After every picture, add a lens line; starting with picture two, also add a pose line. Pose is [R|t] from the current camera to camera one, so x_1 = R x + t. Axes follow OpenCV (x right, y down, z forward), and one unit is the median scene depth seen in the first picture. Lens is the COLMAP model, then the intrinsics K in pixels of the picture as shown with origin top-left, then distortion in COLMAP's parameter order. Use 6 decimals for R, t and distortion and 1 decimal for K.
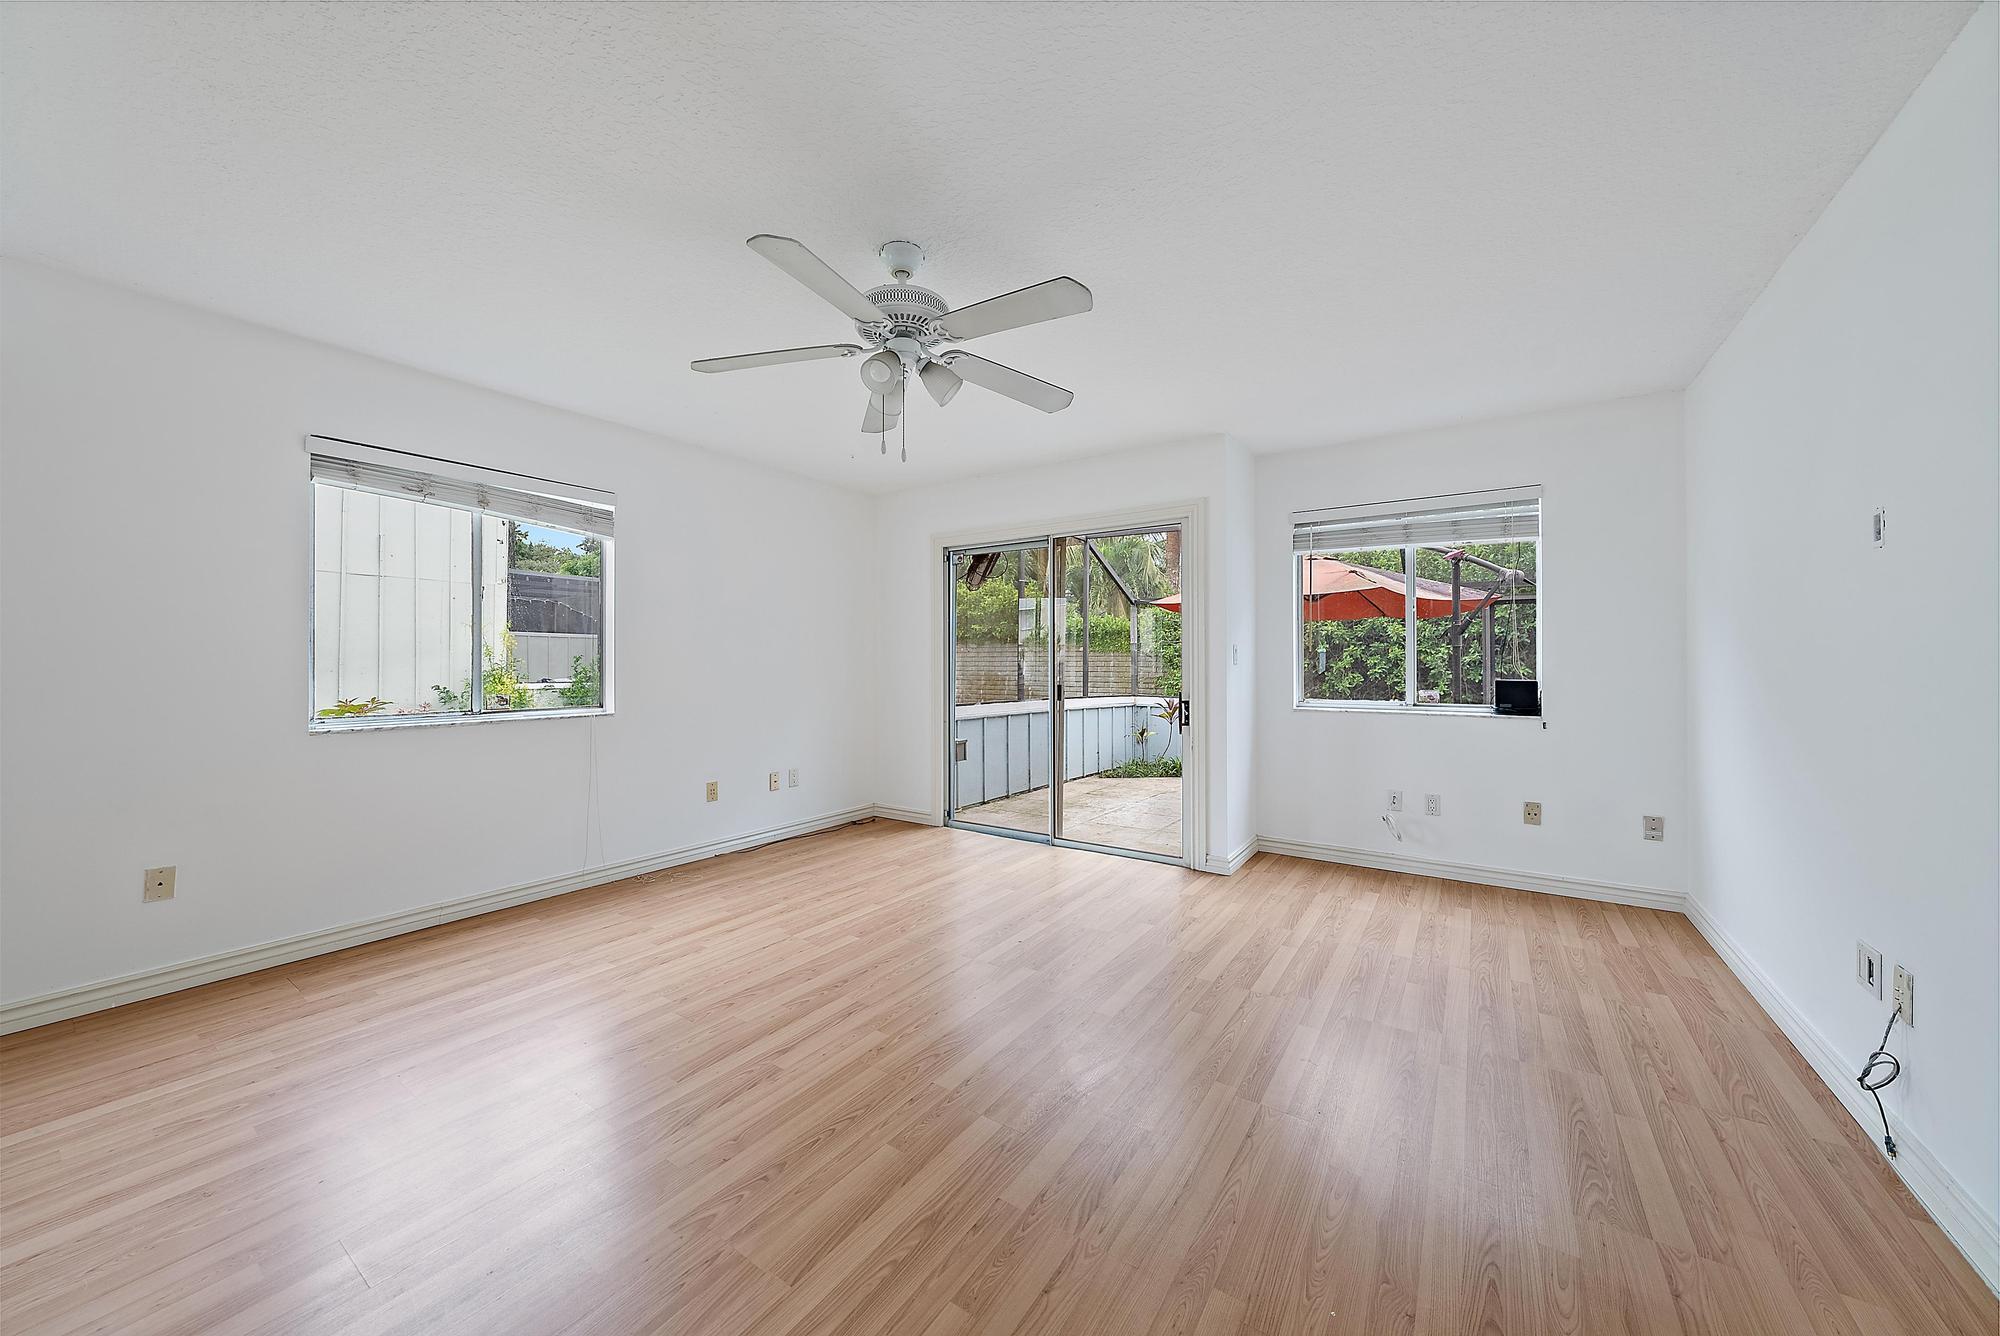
lens RADIAL K [[699.6, 0, 1006.4], [0, 699.6, 659.9], [0, 0, 1]] dist [-0.002627, -0.000112]
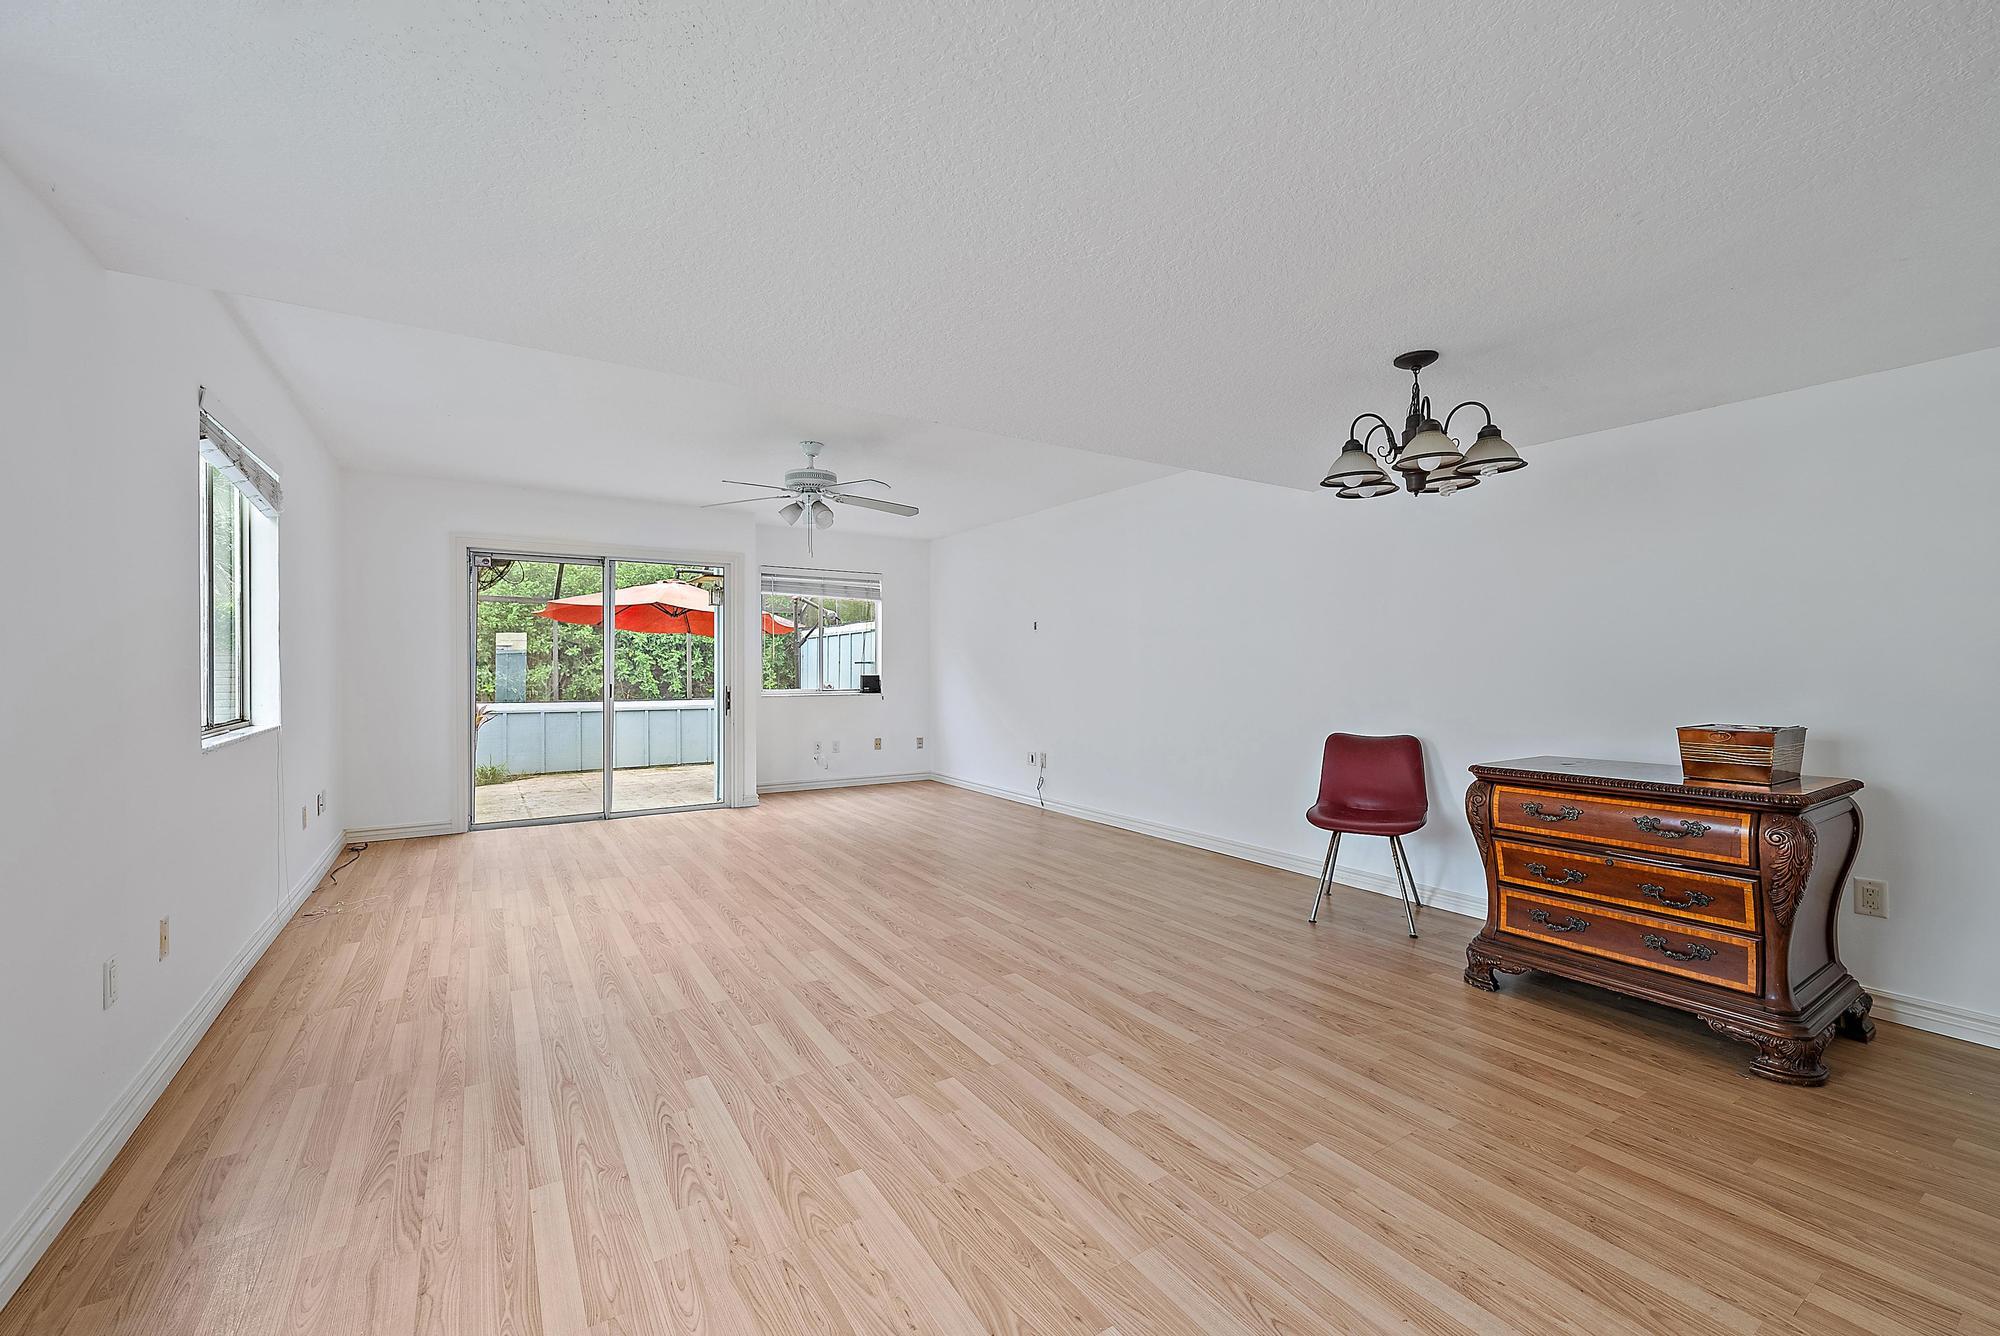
lens RADIAL K [[791.7, 0, 987.3], [0, 791.7, 679.5], [0, 0, 1]] dist [-0.000475, -0.000126]
pose [[0.407953, -0.015374, 0.912874, -1.169298], [-0.003818, 0.999821, 0.018545, 0.000825], [-0.912995, -0.011051, 0.407821, -0.172267]]
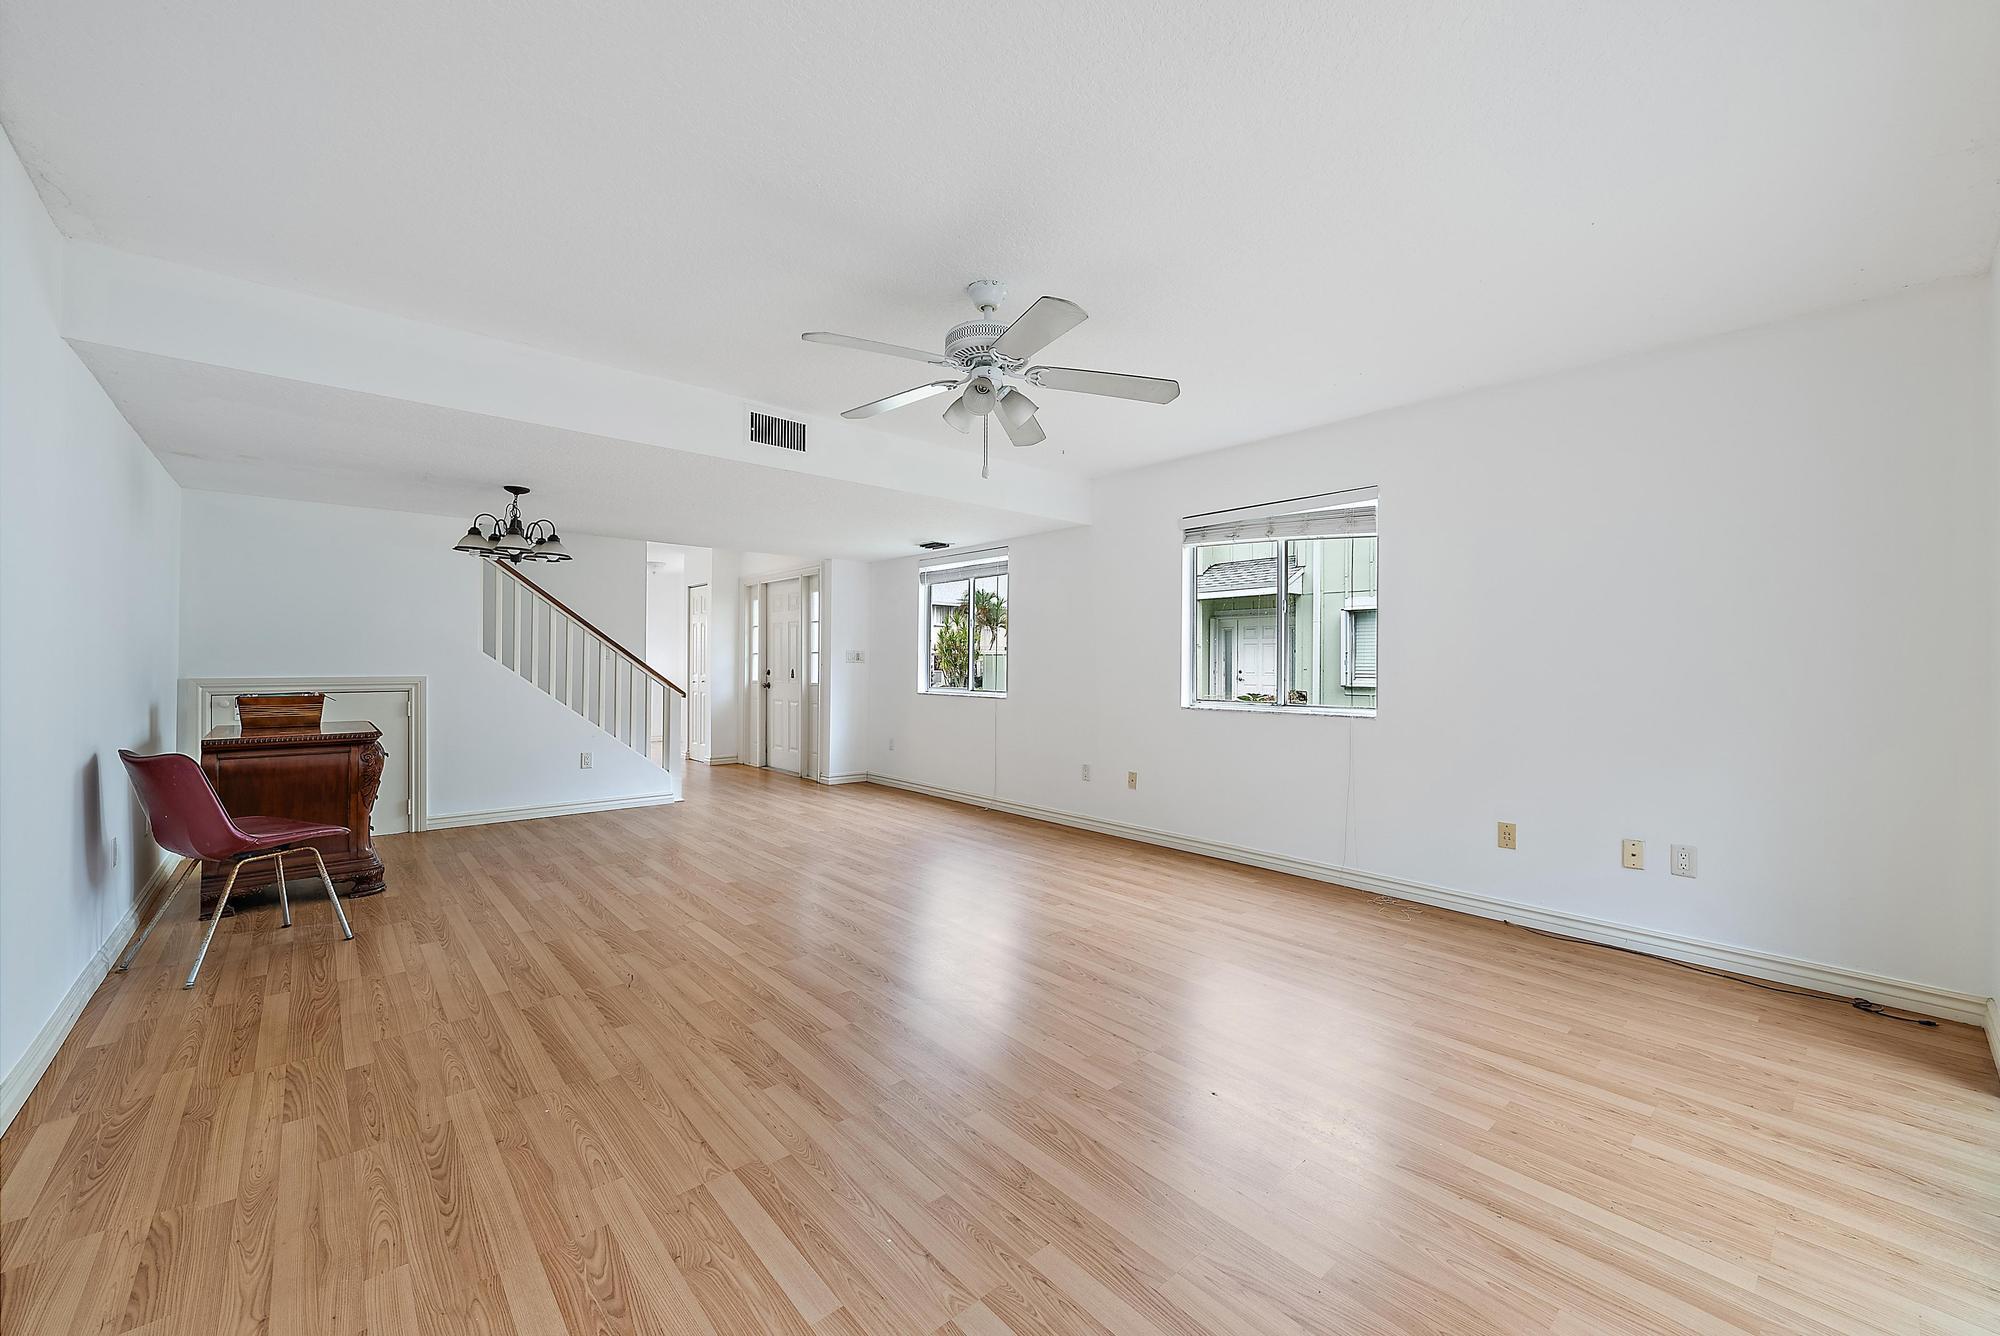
lens RADIAL K [[780.1, 0, 1000.0], [0, 780.1, 668.0], [0, 0, 1]] dist [-0.015025, -0.000043]
pose [[-0.253825, 0.003844, -0.967242, 0.640981], [-0.003674, 0.999981, 0.004938, 0.006708], [0.967243, 0.004807, -0.253806, 0.835757]]
